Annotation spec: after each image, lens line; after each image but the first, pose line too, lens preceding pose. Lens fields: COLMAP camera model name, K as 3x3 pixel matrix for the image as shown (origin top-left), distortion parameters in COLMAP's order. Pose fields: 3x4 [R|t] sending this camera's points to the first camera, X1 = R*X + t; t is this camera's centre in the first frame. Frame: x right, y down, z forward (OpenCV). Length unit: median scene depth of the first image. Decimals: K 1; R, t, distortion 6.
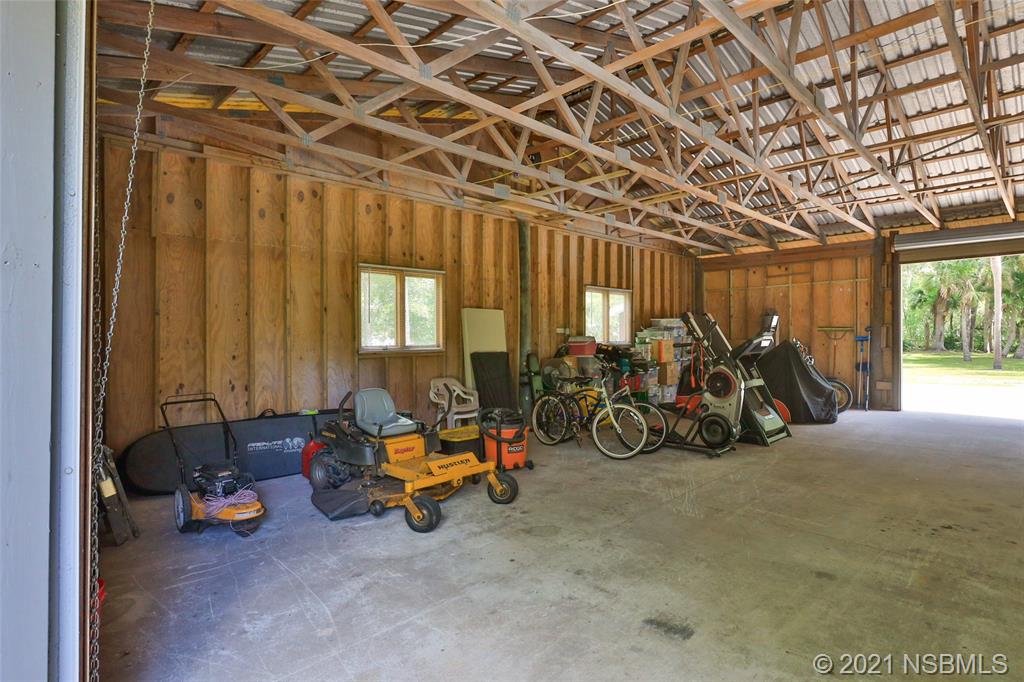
lens RADIAL K [[547.5, 0, 510.2], [0, 547.5, 339.3], [0, 0, 1]] dist [-0.002907, 0.000171]
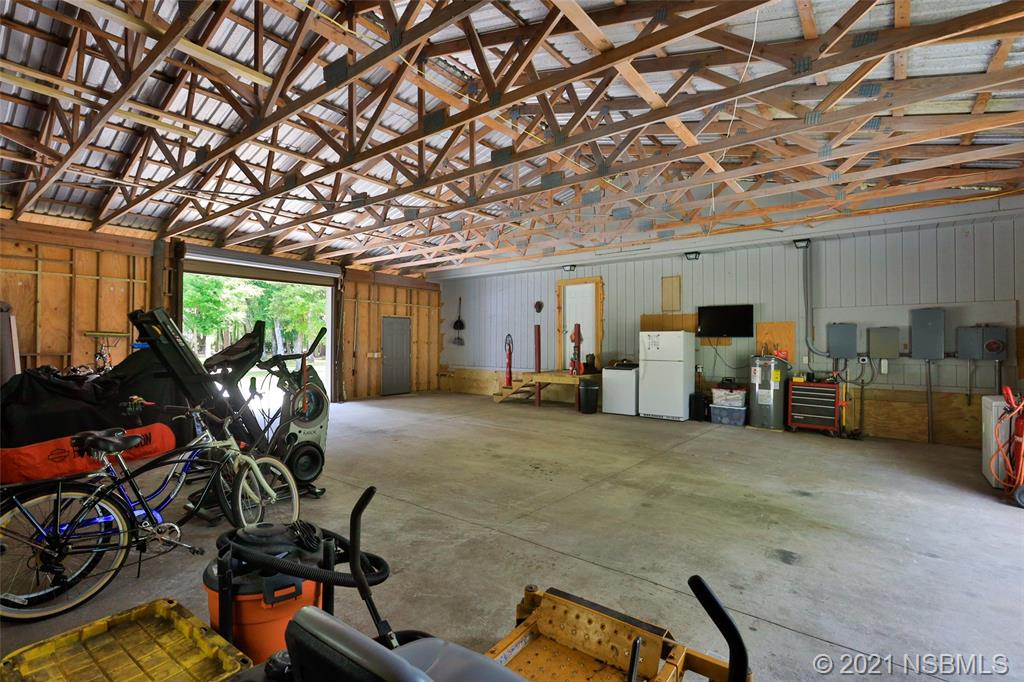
lens RADIAL K [[474.5, 0, 509.4], [0, 474.5, 341.7], [0, 0, 1]] dist [-0.006055, 0.001502]
pose [[-0.132146, 0.007702, 0.991200, -0.547442], [-0.003734, 0.999959, -0.008268, -0.010343], [-0.991223, -0.004794, -0.132112, 1.234263]]
